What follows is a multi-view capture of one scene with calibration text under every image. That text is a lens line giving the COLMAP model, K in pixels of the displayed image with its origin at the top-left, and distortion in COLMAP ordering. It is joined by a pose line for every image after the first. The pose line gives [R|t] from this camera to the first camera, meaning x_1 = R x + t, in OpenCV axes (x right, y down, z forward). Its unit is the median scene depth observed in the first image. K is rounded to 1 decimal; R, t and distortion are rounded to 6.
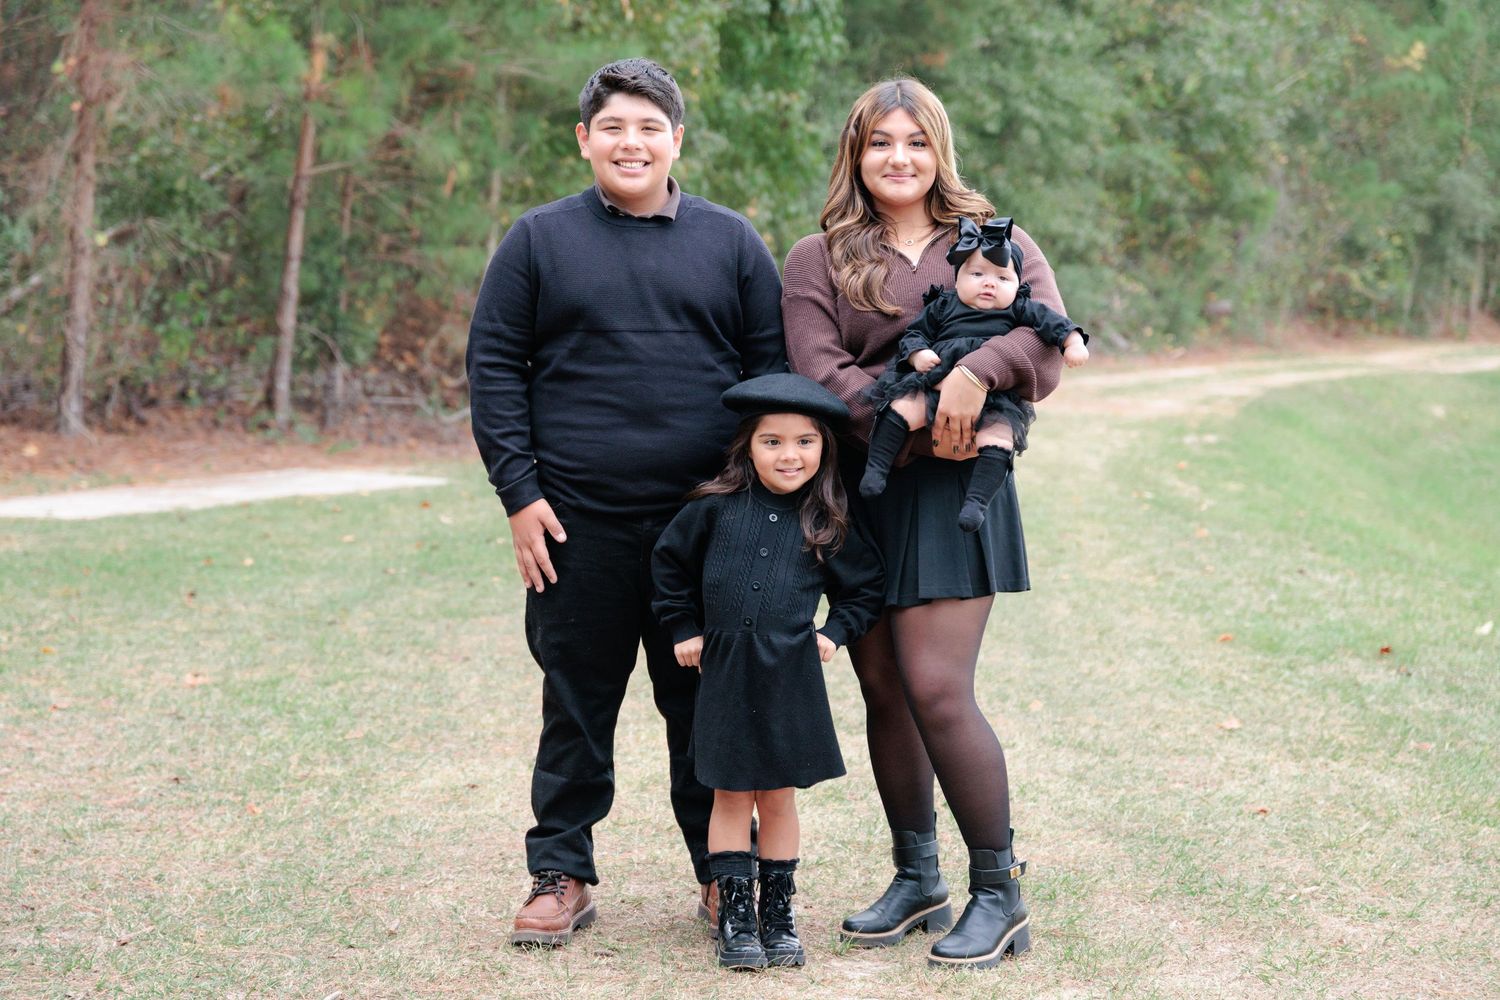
lens RADIAL K [[2844.0, 0, 750.0], [0, 2844.0, 500.0], [0, 0, 1]] dist [0.030030, -0.094486]
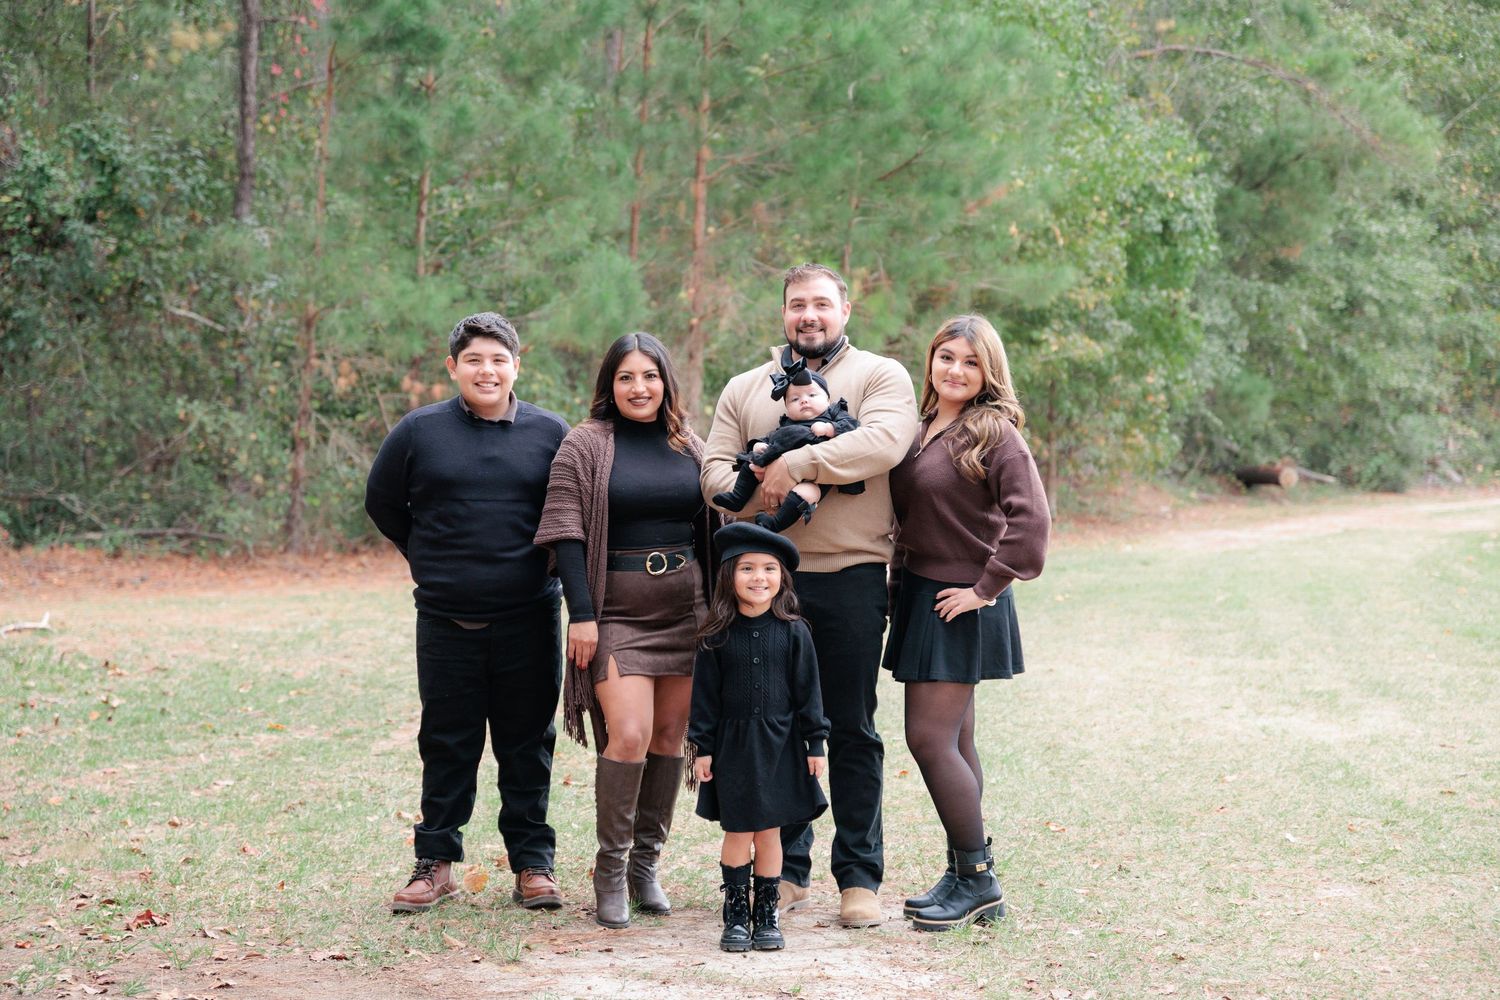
lens RADIAL K [[2875.2, 0, 750.0], [0, 2875.2, 500.0], [0, 0, 1]] dist [0.019123, 0.024986]
pose [[0.991728, -0.012894, -0.127710, -0.013580], [0.006024, 0.998521, -0.054035, 0.026006], [0.128218, 0.052818, 0.990339, -0.345643]]
